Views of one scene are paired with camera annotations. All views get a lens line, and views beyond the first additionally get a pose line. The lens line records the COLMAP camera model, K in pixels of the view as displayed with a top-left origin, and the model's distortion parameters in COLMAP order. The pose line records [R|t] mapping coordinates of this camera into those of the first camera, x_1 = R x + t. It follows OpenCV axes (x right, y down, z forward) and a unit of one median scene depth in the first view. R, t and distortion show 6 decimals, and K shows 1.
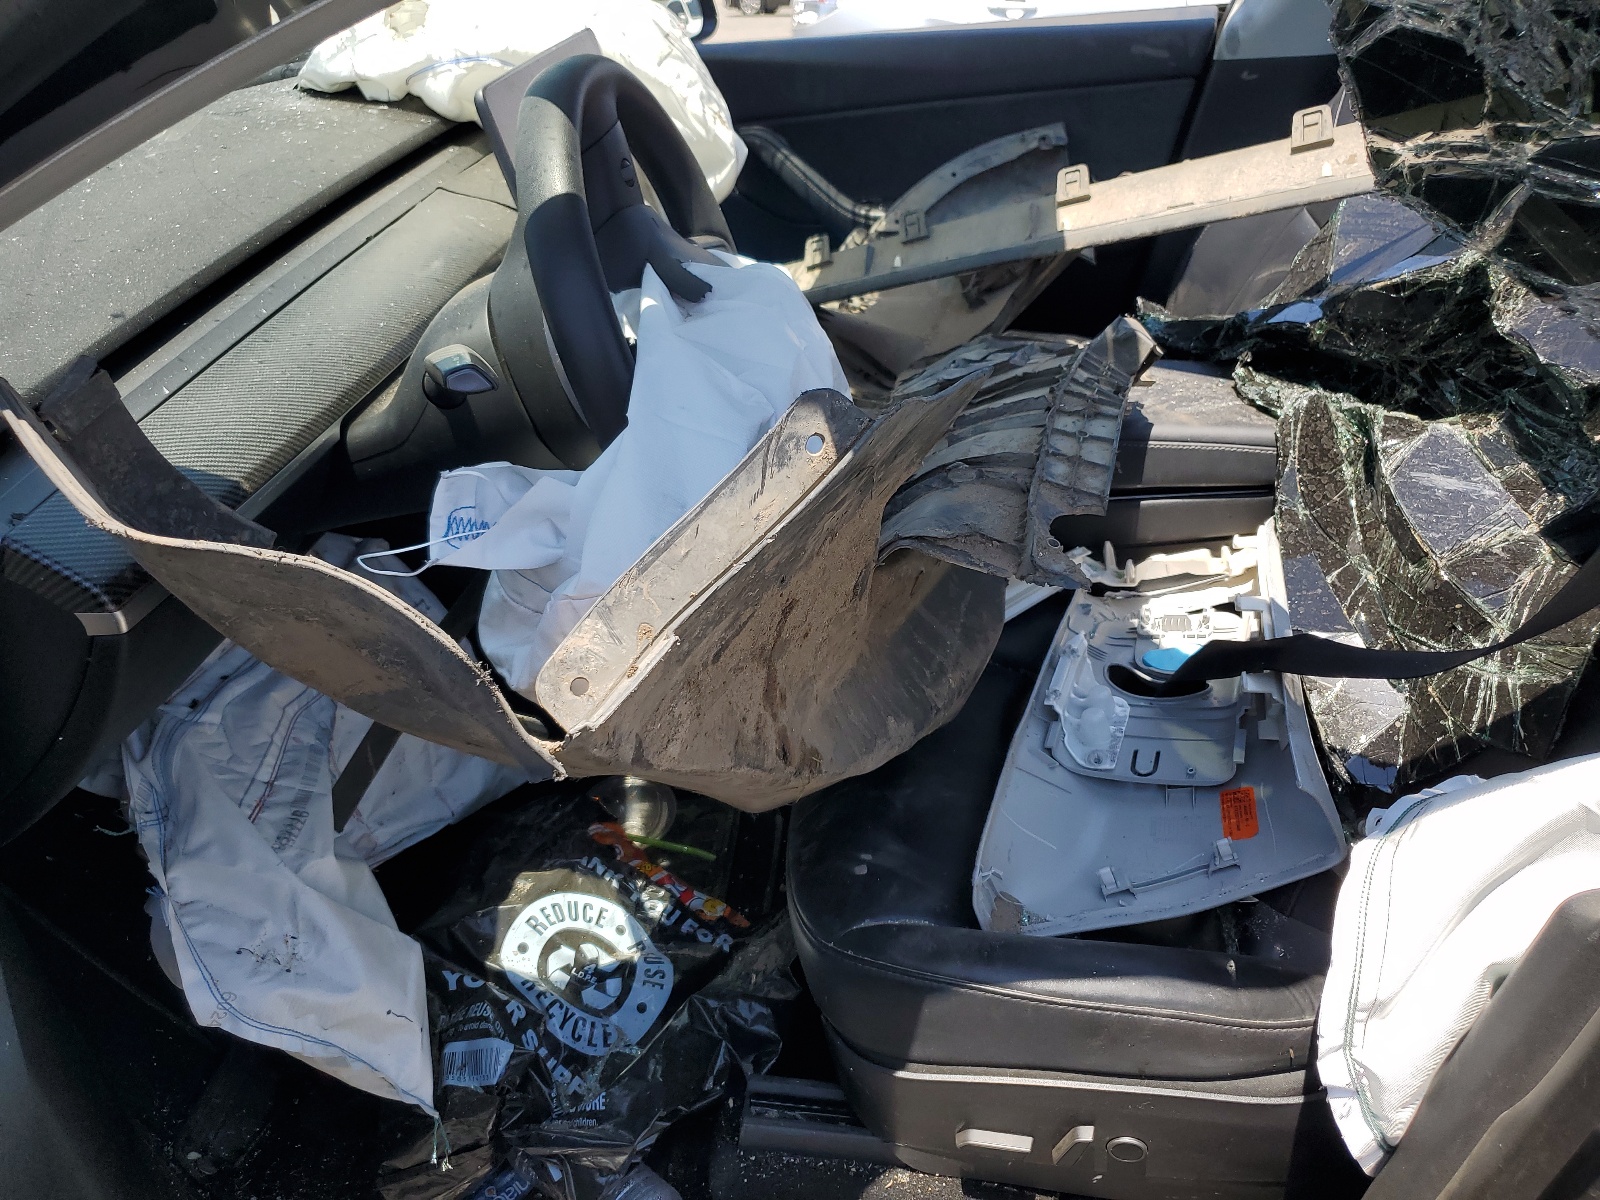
lens RADIAL K [[1447.4, 0, 801.8], [0, 1447.4, 601.7], [0, 0, 1]] dist [-0.035489, 0.000109]
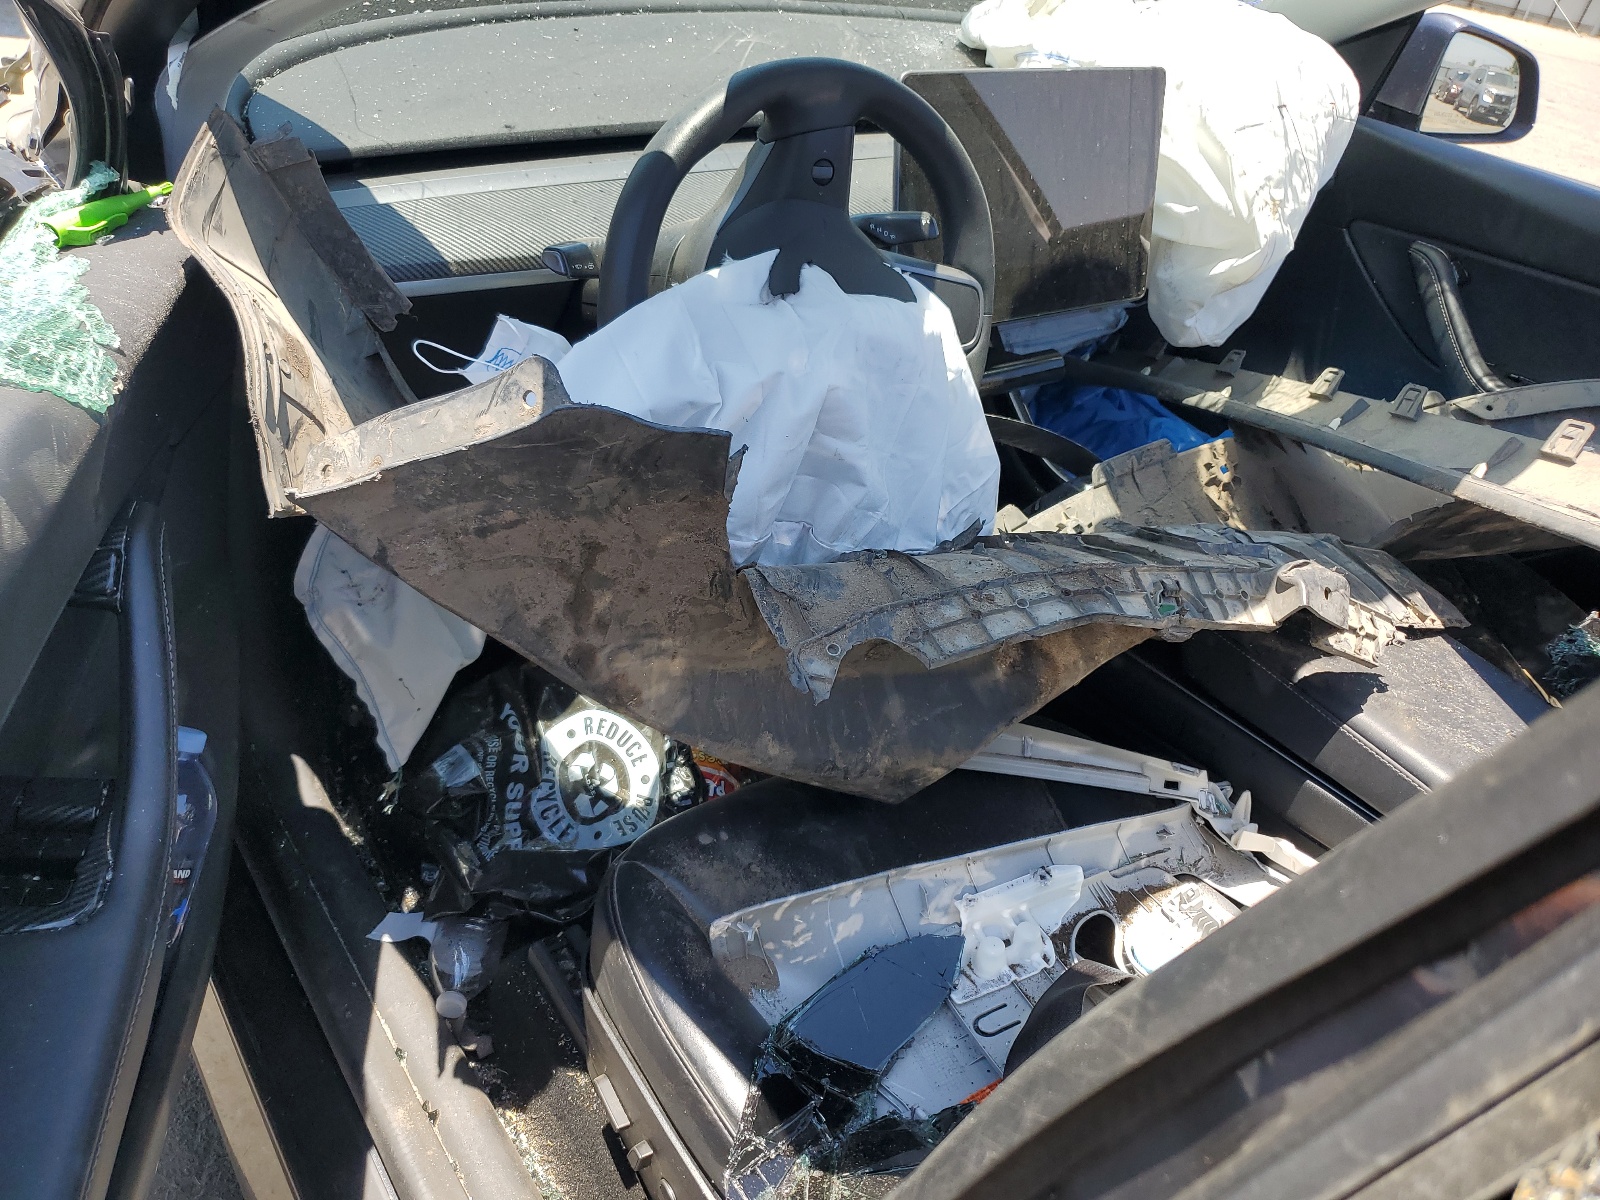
lens RADIAL K [[1447.4, 0, 802.0], [0, 1447.4, 598.5], [0, 0, 1]] dist [-0.035489, 0.000109]
pose [[0.596795, 0.532490, -0.600241, 0.580677], [-0.515494, 0.827705, 0.221744, -0.218161], [0.614899, 0.177085, 0.768466, 0.171008]]
